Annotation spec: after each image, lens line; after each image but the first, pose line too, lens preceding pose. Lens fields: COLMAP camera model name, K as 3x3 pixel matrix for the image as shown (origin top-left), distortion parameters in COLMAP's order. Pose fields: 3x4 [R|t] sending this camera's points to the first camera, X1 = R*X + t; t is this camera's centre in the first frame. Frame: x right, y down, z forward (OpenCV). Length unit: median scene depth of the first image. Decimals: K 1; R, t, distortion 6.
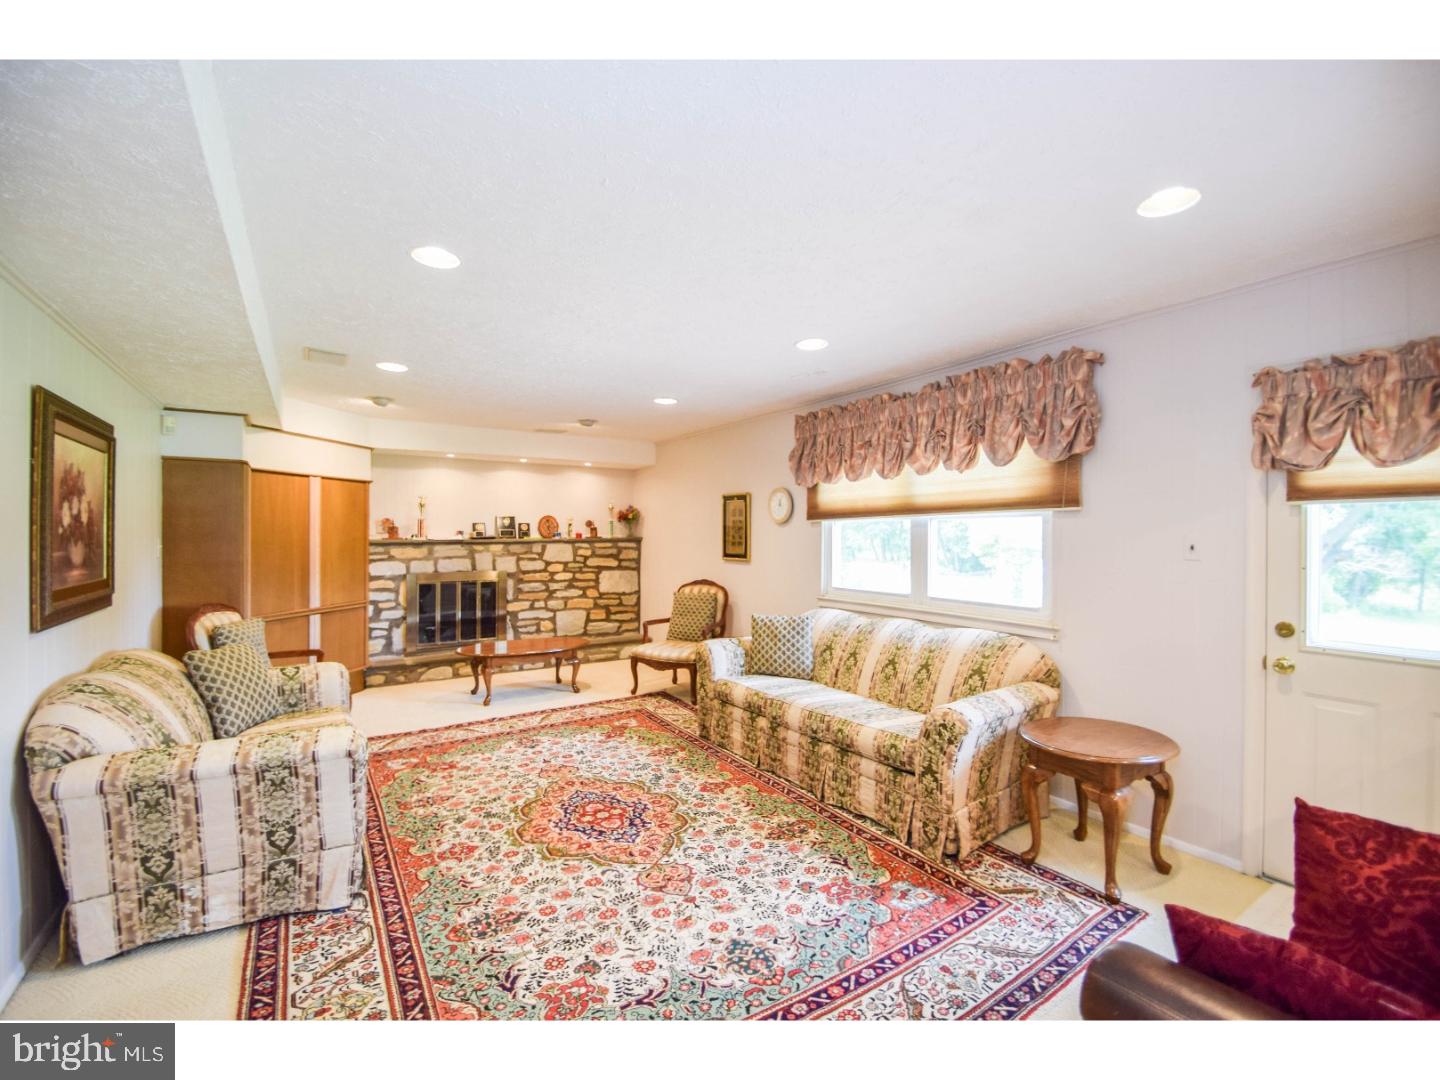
lens RADIAL K [[630.2, 0, 720.3], [0, 630.2, 533.3], [0, 0, 1]] dist [0.019069, -0.022109]
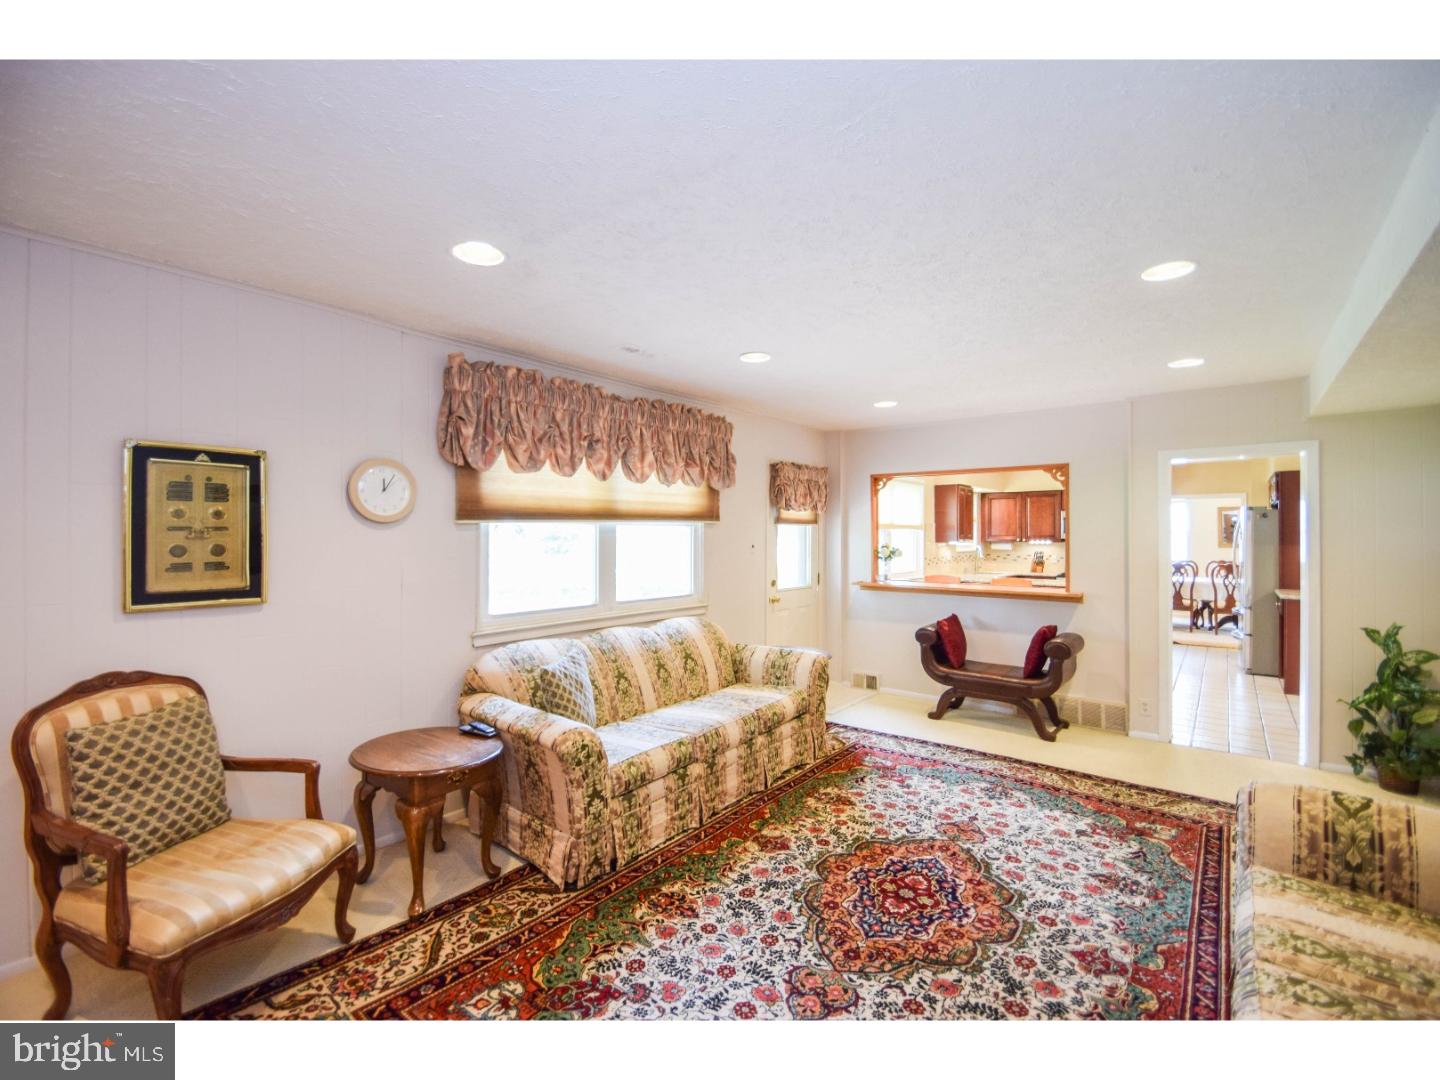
lens RADIAL K [[630.2, 0, 720.3], [0, 630.2, 533.3], [0, 0, 1]] dist [0.019069, -0.022109]
pose [[-0.316976, -0.002631, 0.948430, -0.879957], [-0.006135, 0.999981, 0.000723, -0.014561], [-0.948414, -0.005590, -0.316986, 1.489537]]
